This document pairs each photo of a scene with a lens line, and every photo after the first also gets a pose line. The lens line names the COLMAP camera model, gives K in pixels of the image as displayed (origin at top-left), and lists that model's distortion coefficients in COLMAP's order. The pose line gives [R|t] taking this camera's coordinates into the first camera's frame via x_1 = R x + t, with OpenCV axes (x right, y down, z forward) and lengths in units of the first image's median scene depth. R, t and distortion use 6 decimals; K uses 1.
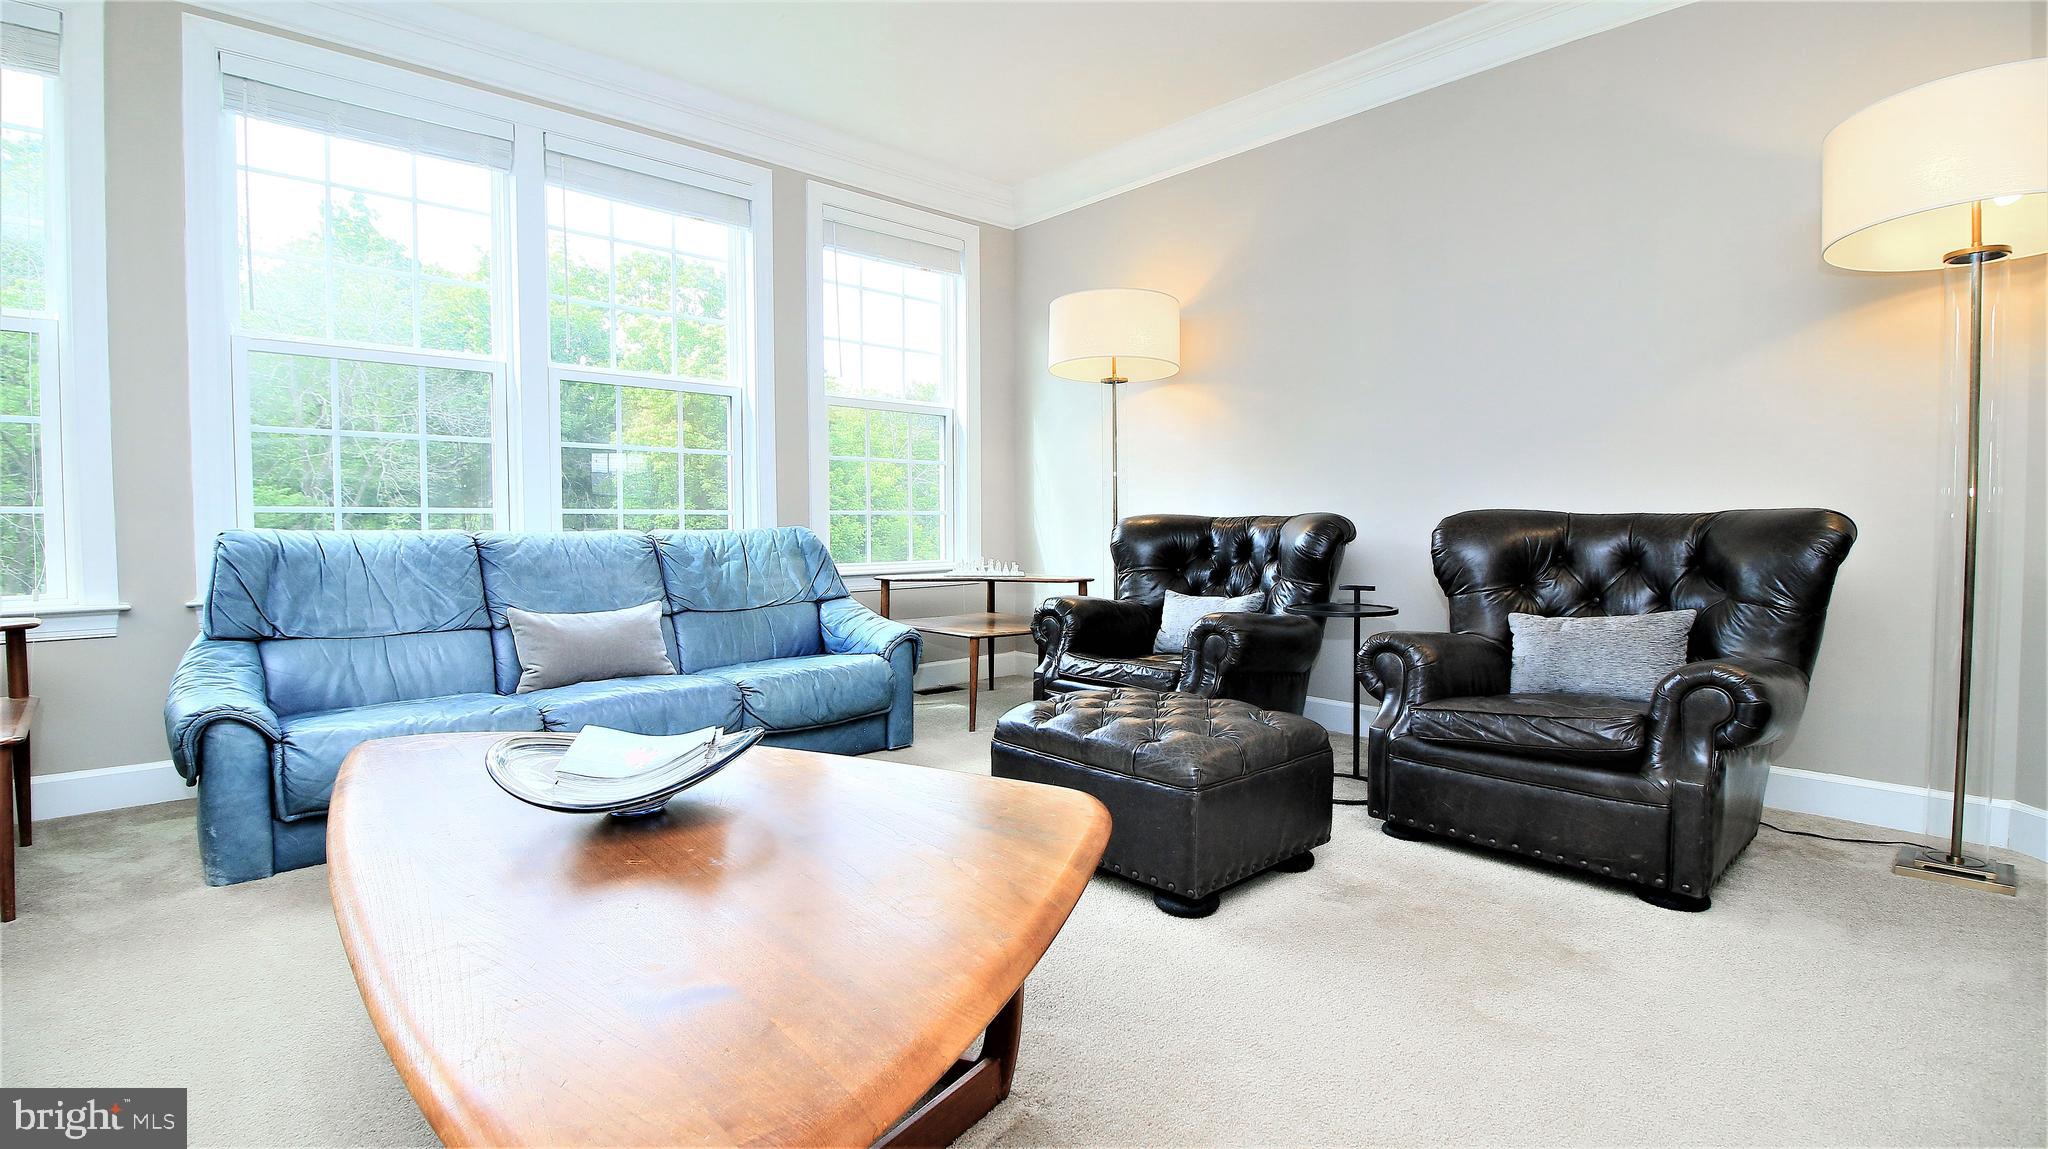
lens RADIAL K [[968.4, 0, 1024.0], [0, 968.4, 574.5], [0, 0, 1]] dist [0.038825, 0.000028]
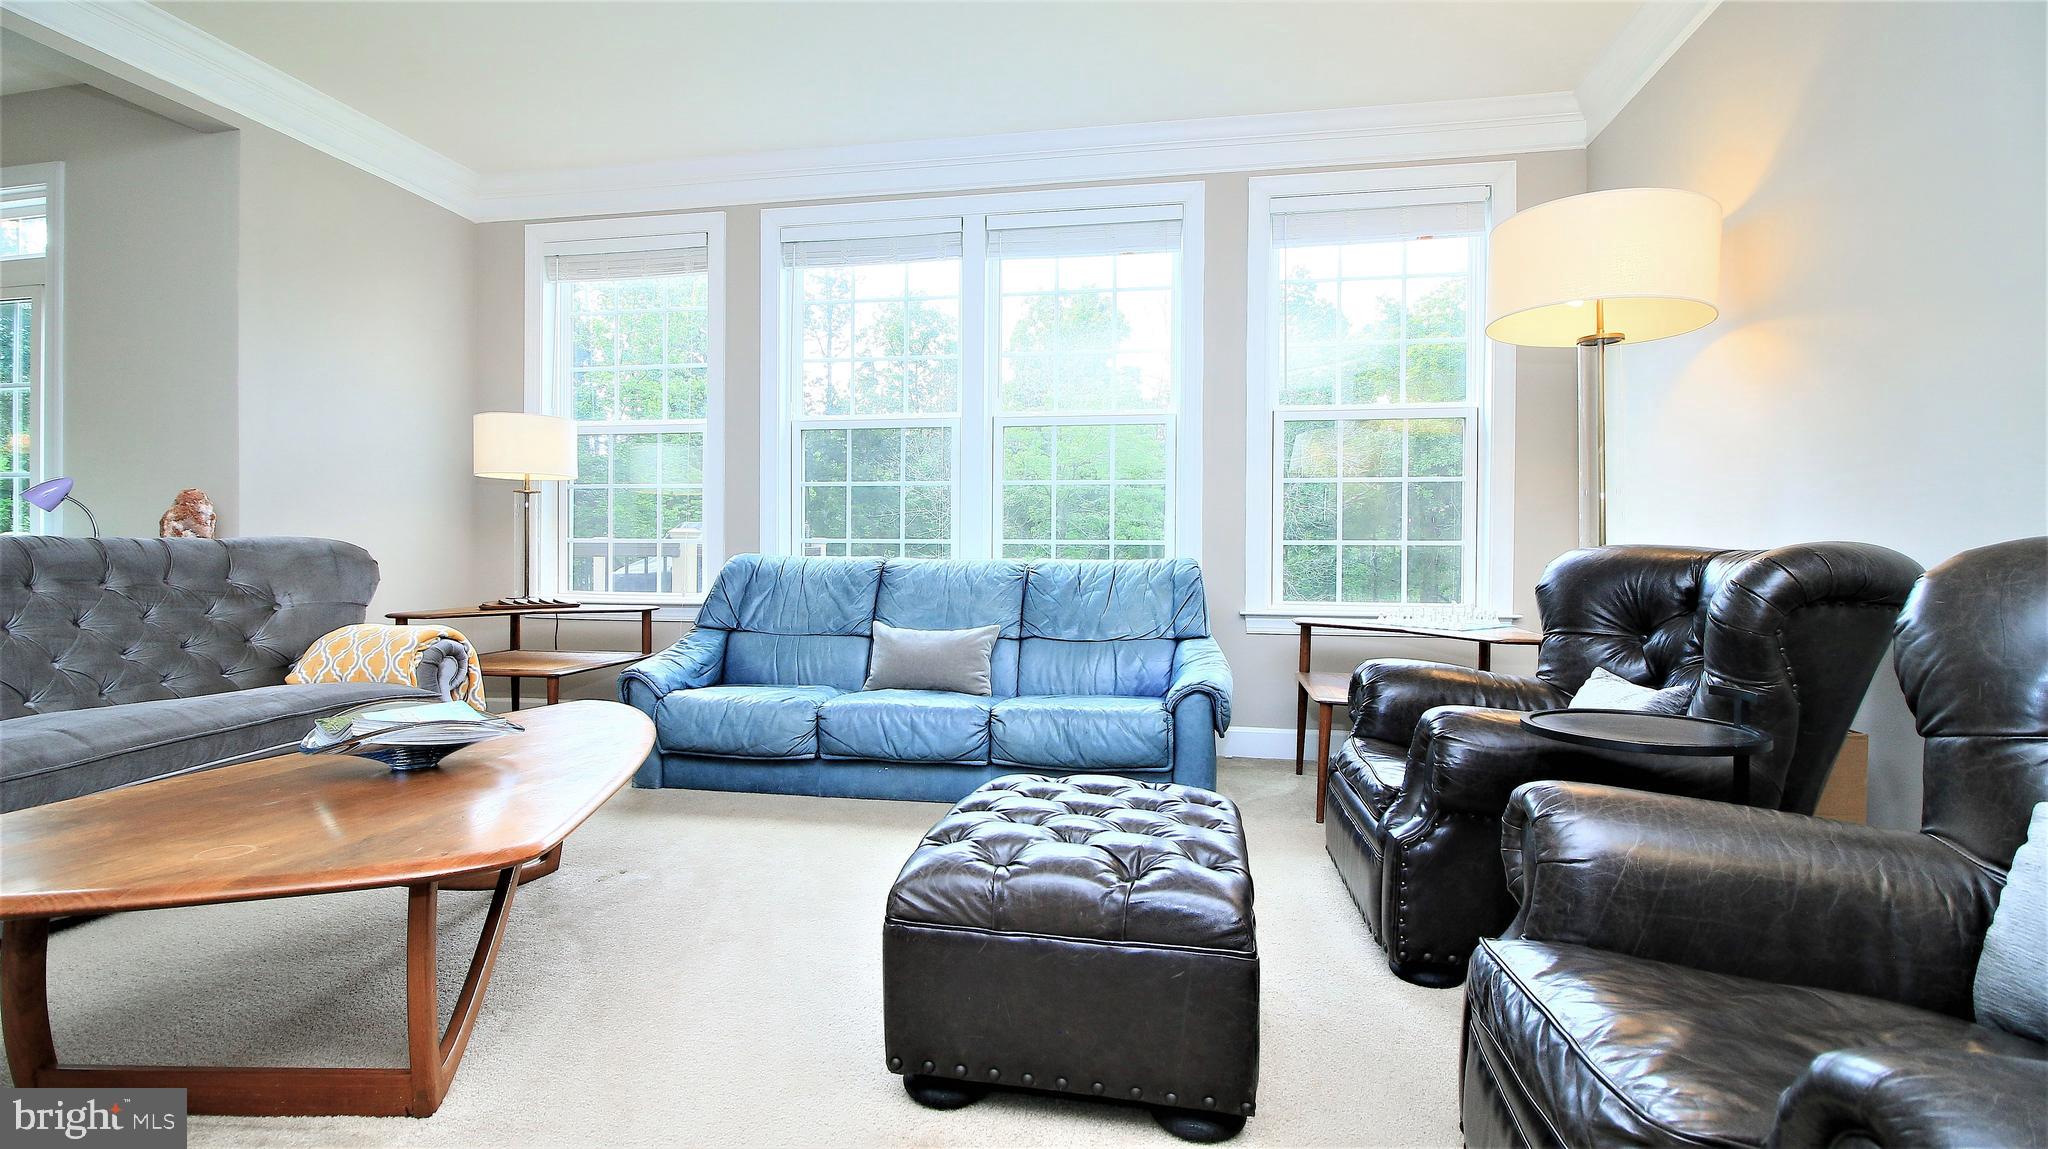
lens RADIAL K [[921.1, 0, 1027.2], [0, 921.1, 606.6], [0, 0, 1]] dist [-0.001041, -0.000072]
pose [[0.607326, 0.054356, -0.792591, 0.422338], [-0.050870, 0.998270, 0.029482, -0.022792], [0.792822, 0.022414, 0.609040, 0.382936]]
